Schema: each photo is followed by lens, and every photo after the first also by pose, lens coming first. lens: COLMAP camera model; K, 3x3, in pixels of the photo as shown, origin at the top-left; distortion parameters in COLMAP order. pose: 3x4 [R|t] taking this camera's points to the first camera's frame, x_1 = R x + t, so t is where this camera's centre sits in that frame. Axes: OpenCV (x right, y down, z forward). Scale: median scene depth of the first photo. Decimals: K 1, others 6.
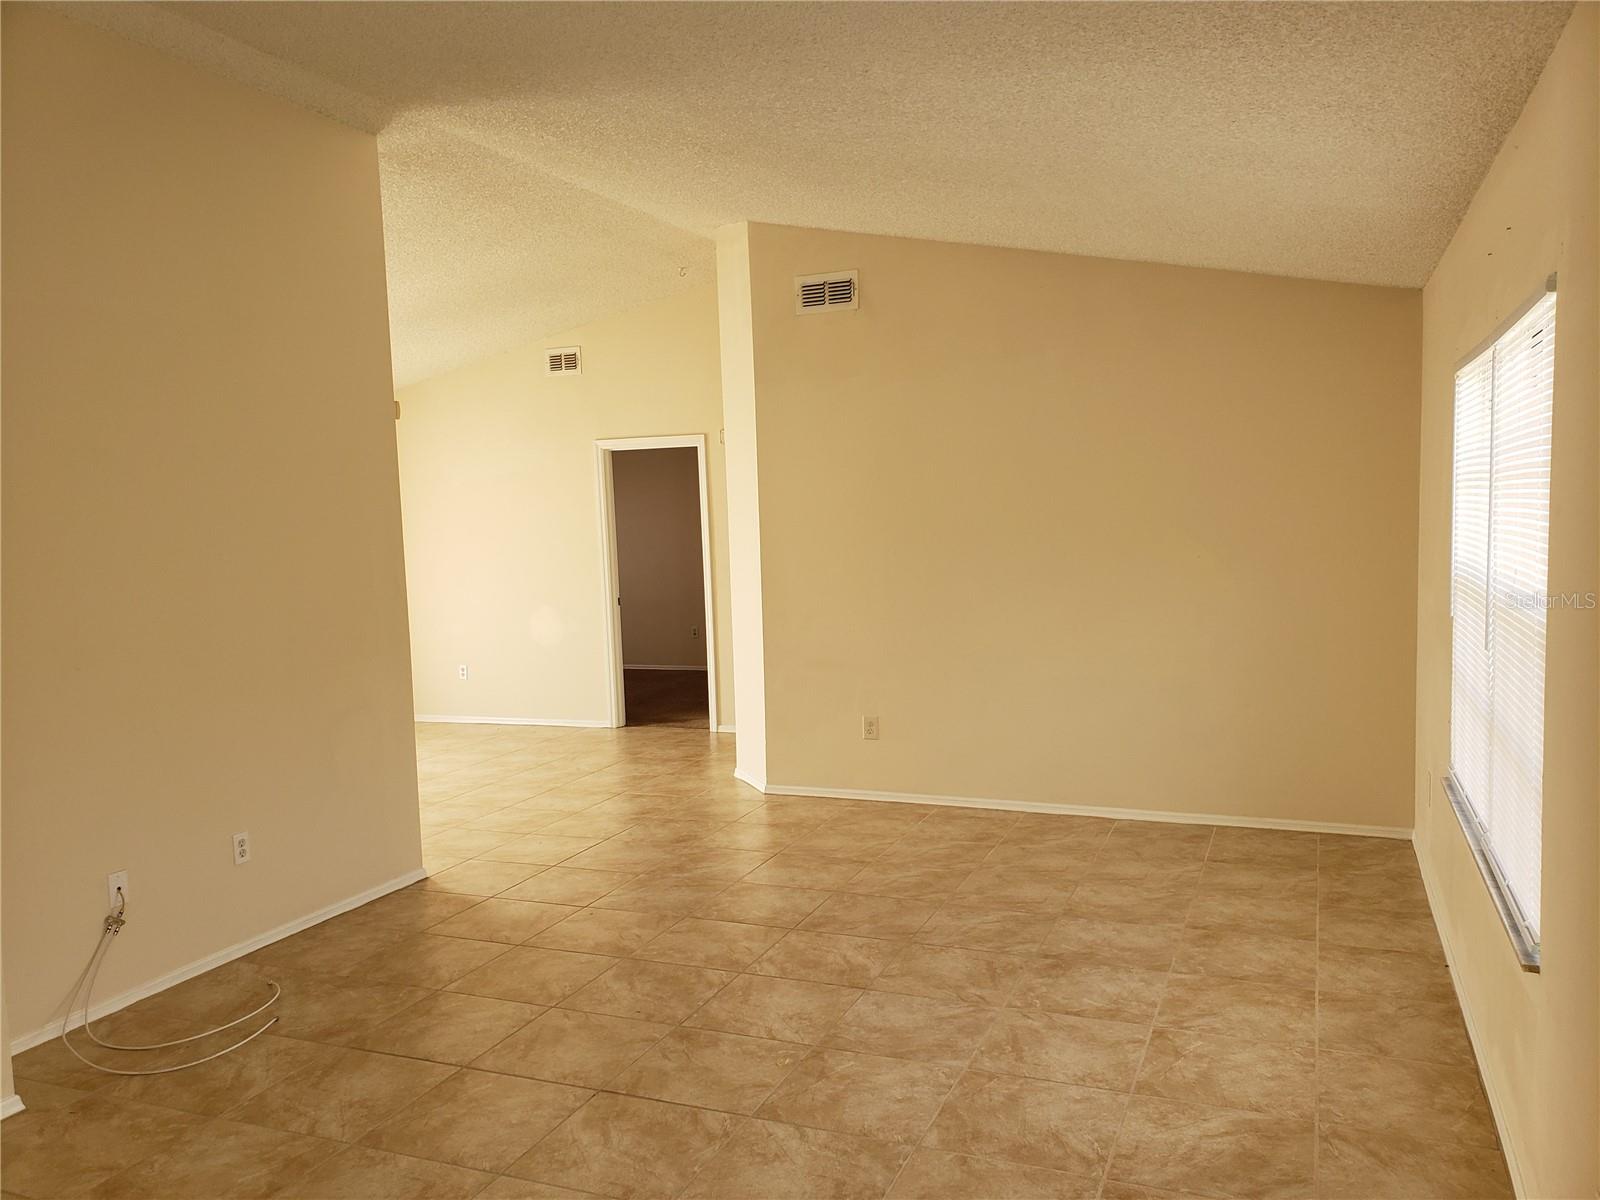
lens RADIAL K [[1250.4, 0, 802.8], [0, 1250.4, 601.5], [0, 0, 1]] dist [0.025513, 0.011489]
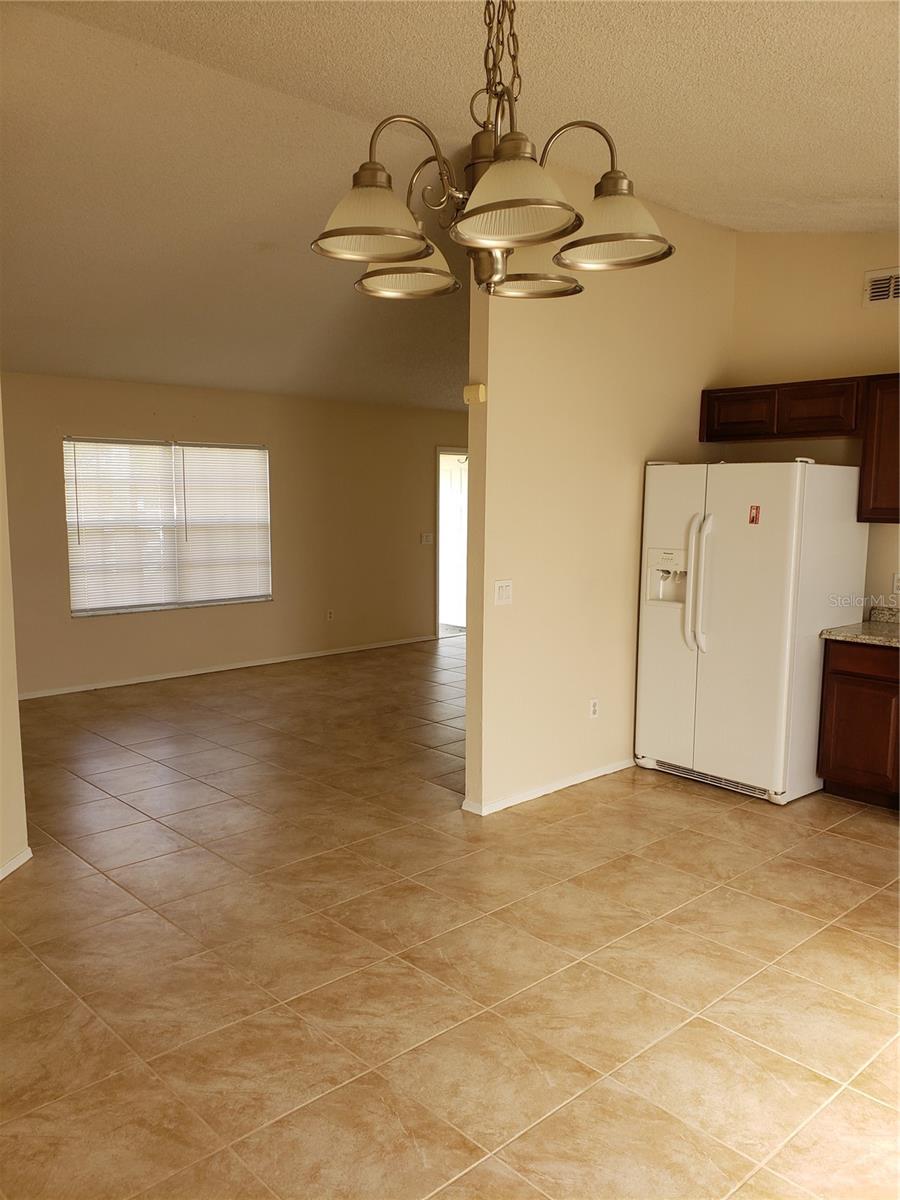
lens RADIAL K [[937.8, 0, 432.6], [0, 937.8, 616.7], [0, 0, 1]] dist [0.025513, 0.011489]
pose [[-0.906257, -0.031510, 0.421551, -0.906999], [0.051518, 0.981552, 0.184123, -0.160953], [-0.419576, 0.188580, -0.887915, 2.503624]]
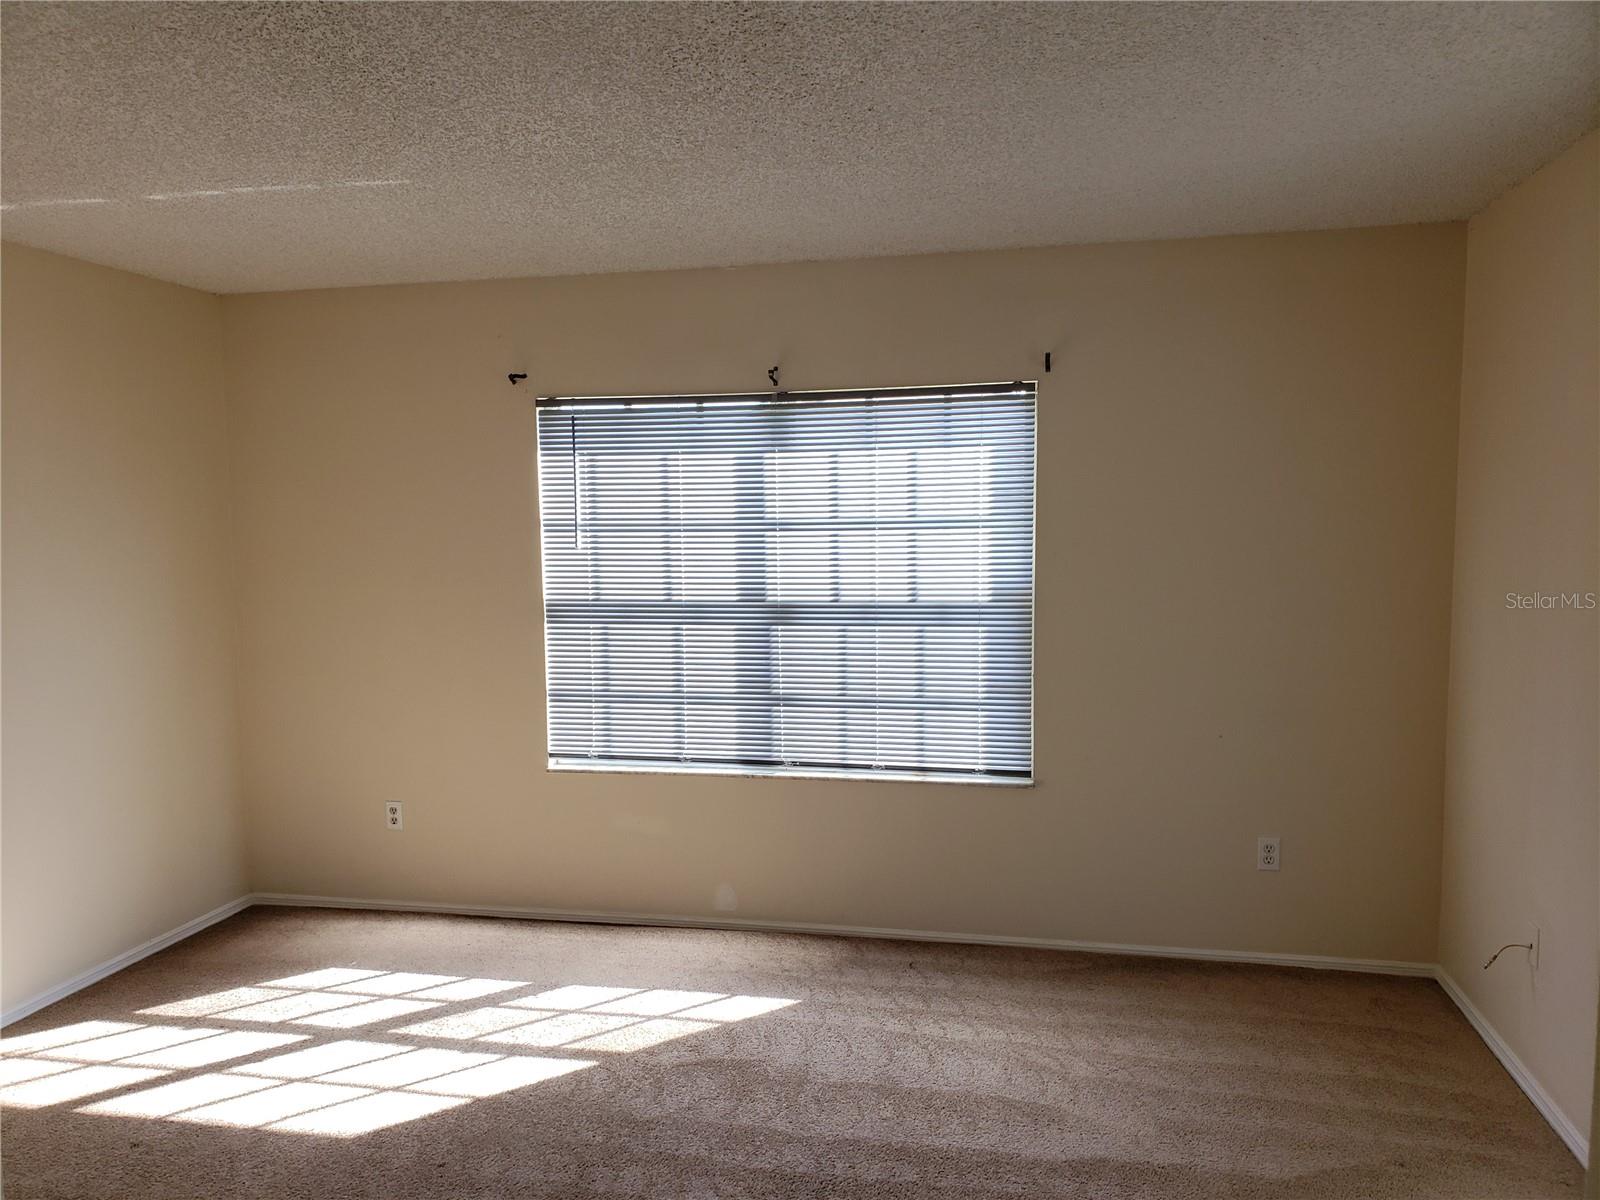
lens RADIAL K [[1250.4, 0, 800.2], [0, 1250.4, 600.3], [0, 0, 1]] dist [0.025513, 0.011489]
pose [[-0.169377, 0.004612, 0.985541, -0.750976], [0.101784, 0.994724, 0.012838, -0.025693], [-0.980281, 0.102486, -0.168953, 1.049542]]
